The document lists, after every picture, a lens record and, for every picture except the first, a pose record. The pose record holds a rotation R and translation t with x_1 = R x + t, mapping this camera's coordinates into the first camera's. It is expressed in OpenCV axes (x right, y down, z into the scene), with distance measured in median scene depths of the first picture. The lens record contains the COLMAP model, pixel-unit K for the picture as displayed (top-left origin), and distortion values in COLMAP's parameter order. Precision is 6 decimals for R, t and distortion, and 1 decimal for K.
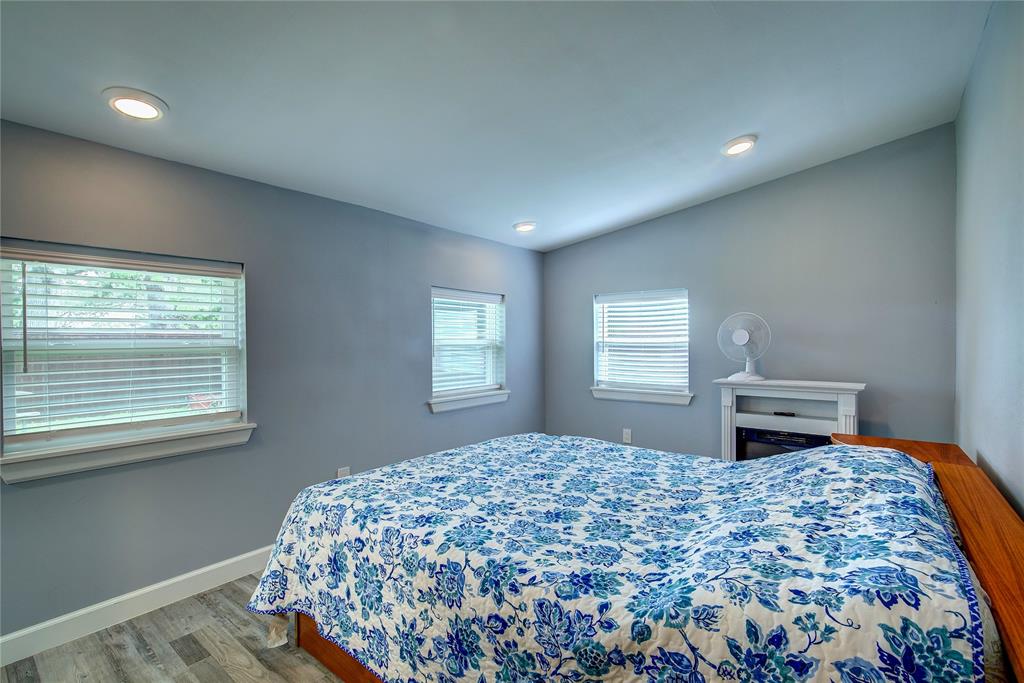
lens RADIAL K [[466.0, 0, 513.1], [0, 466.0, 345.8], [0, 0, 1]] dist [-0.002387, 0.001162]
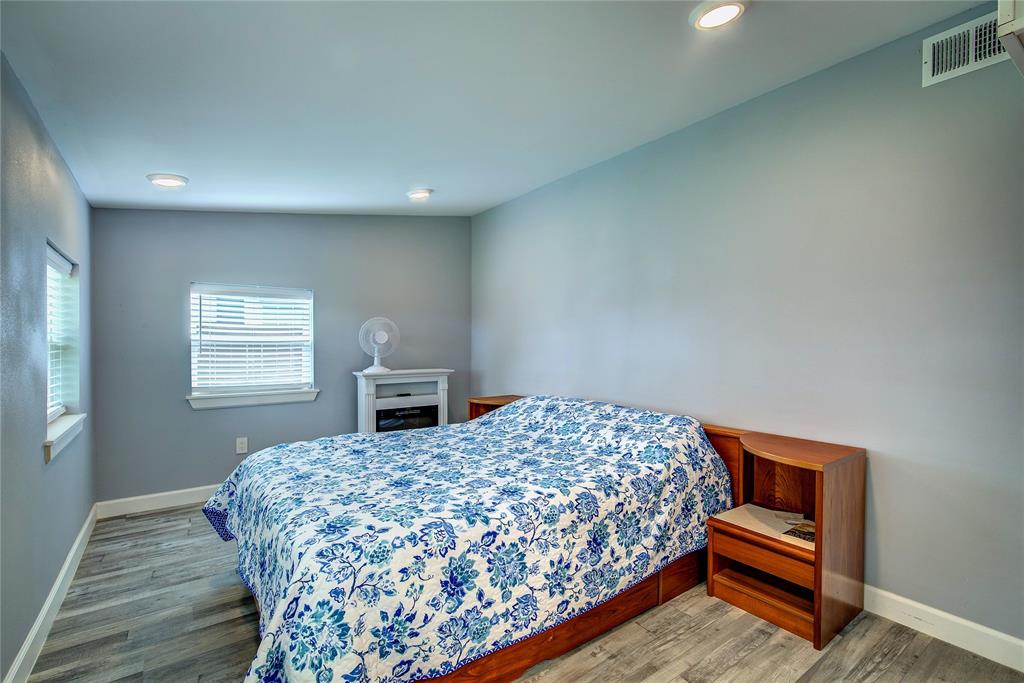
lens RADIAL K [[466.0, 0, 514.6], [0, 466.0, 341.8], [0, 0, 1]] dist [-0.002387, 0.001162]
pose [[0.264569, 0.005839, 0.964349, -1.120158], [0.006840, 0.999945, -0.007932, 0.011059], [-0.964342, 0.008694, 0.264515, 0.591488]]
